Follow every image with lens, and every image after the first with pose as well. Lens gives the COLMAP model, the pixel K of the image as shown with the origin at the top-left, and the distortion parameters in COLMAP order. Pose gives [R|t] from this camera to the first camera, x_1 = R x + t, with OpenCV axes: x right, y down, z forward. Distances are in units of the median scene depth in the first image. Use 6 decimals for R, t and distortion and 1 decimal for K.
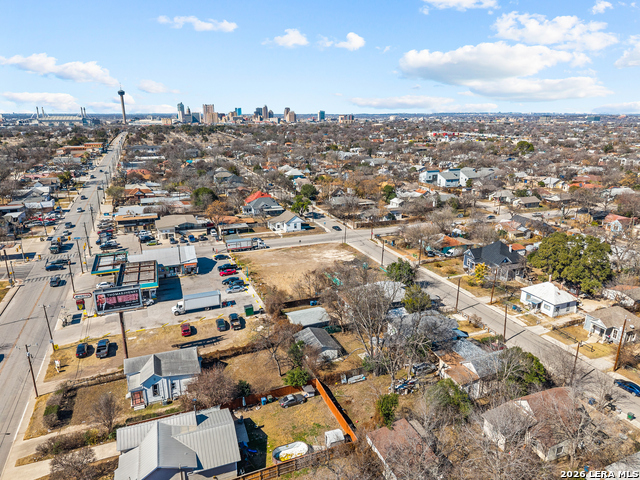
lens RADIAL K [[428.8, 0, 320.0], [0, 428.8, 240.0], [0, 0, 1]] dist [0.008917, -0.005388]
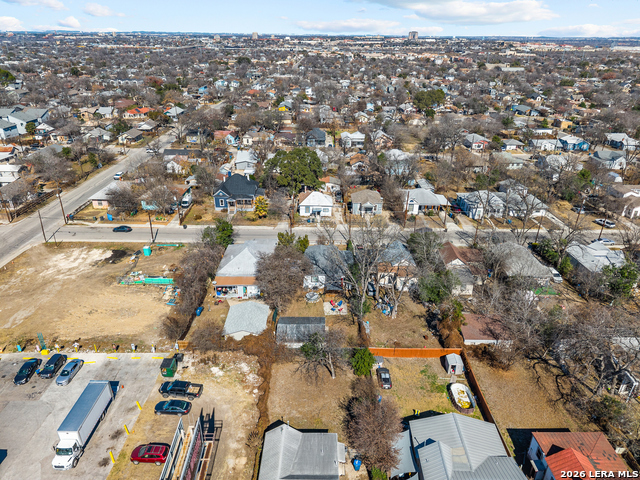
lens RADIAL K [[428.8, 0, 320.0], [0, 428.8, 240.0], [0, 0, 1]] dist [0.008917, -0.005388]
pose [[0.382632, -0.399214, 0.833199, -0.463932], [0.254770, 0.912453, 0.320189, -0.141037], [-0.888079, 0.089759, 0.450842, 0.404805]]
